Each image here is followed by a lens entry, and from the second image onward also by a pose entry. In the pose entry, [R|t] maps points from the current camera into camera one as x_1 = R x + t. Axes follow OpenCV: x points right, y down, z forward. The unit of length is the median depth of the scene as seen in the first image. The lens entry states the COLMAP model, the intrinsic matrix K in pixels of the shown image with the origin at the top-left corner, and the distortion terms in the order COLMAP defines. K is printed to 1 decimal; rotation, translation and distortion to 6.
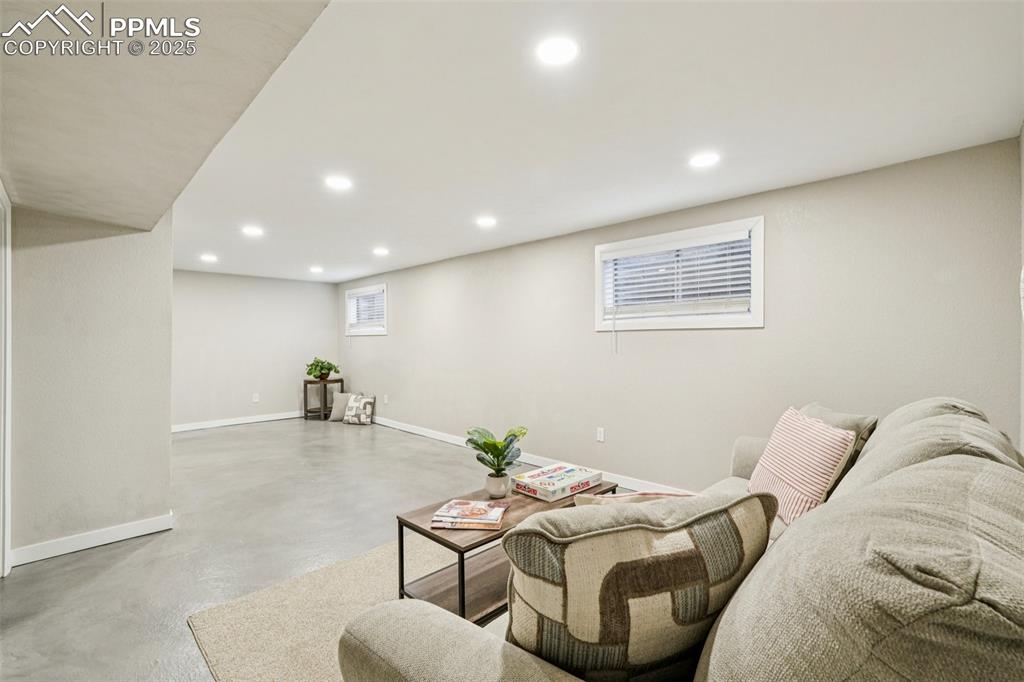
lens RADIAL K [[441.4, 0, 554.3], [0, 441.4, 347.2], [0, 0, 1]] dist [-0.002759, 0.000801]
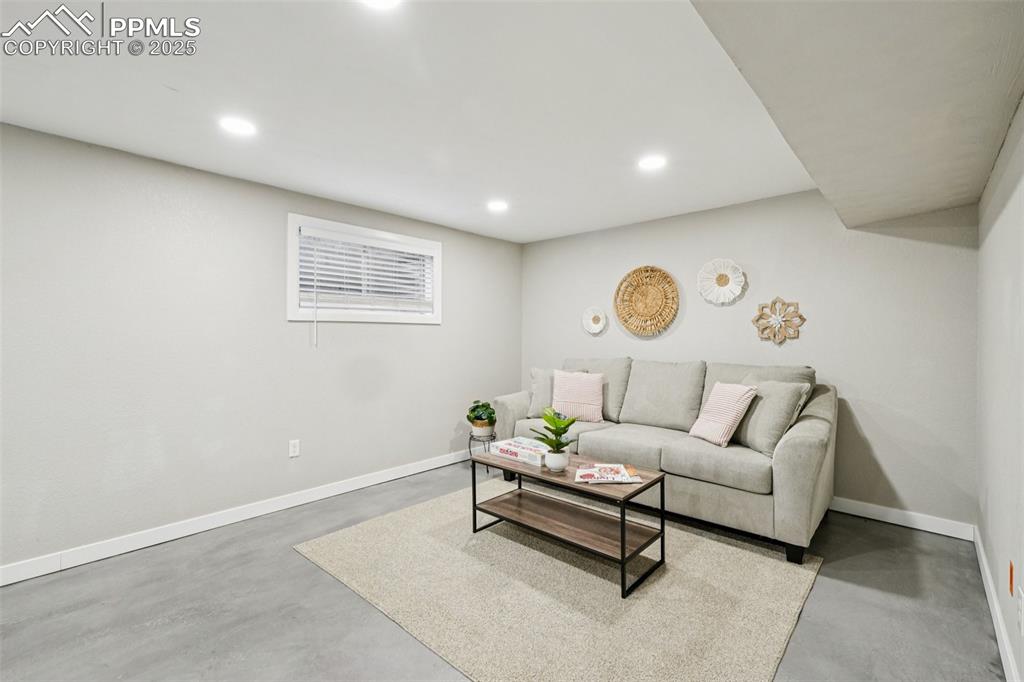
lens RADIAL K [[441.4, 0, 498.5], [0, 441.4, 334.6], [0, 0, 1]] dist [-0.002759, 0.000801]
pose [[0.030440, 0.003076, 0.999532, -0.693676], [0.004650, 0.999984, -0.003219, -0.005924], [-0.999526, 0.004745, 0.030425, 0.603804]]
